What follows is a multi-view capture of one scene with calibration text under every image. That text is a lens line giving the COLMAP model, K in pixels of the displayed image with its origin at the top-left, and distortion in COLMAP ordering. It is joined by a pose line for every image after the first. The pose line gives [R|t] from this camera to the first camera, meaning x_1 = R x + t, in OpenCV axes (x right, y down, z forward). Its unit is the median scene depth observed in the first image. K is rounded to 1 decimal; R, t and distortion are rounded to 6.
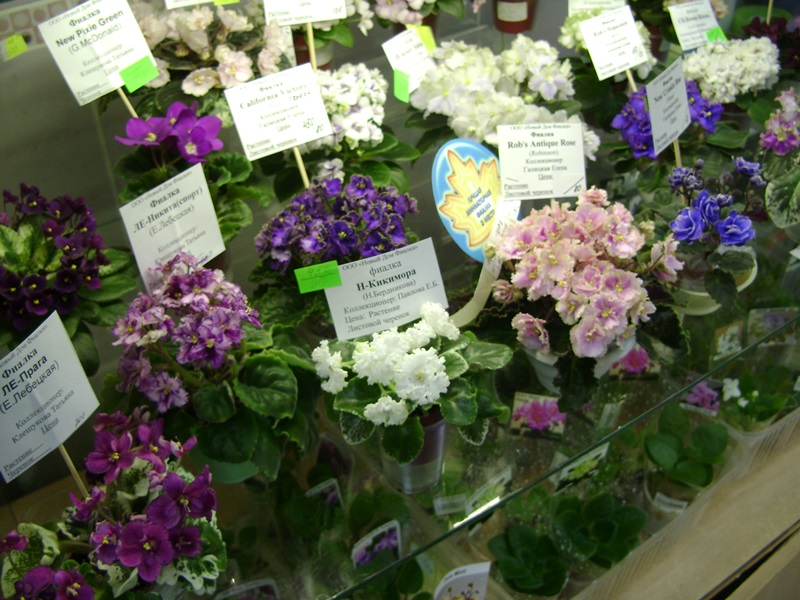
lens RADIAL K [[888.9, 0, 397.9], [0, 888.9, 296.7], [0, 0, 1]] dist [-0.237207, 0.231664]
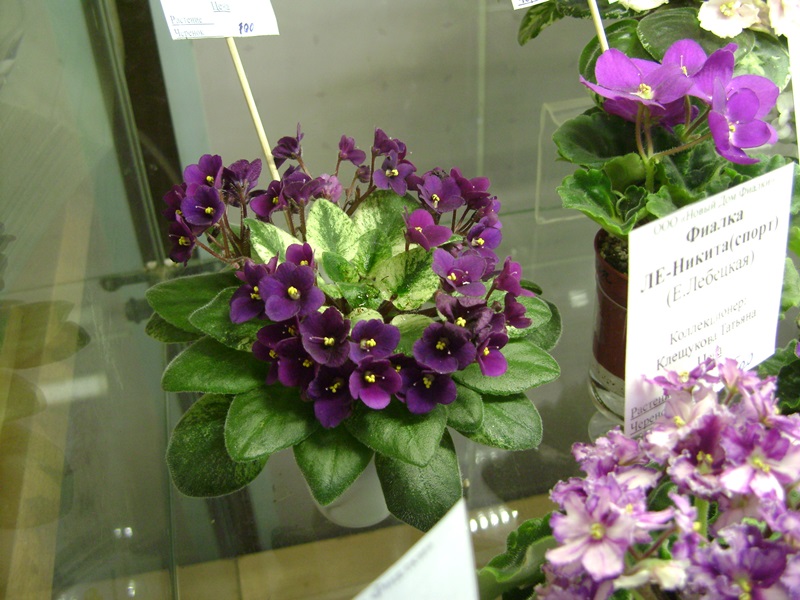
lens RADIAL K [[888.9, 0, 397.9], [0, 888.9, 296.7], [0, 0, 1]] dist [-0.237207, 0.231664]
pose [[0.932612, 0.217475, -0.287994, -0.253081], [-0.218128, 0.975452, 0.030233, -0.051647], [0.287499, 0.034624, 0.957155, 0.488673]]
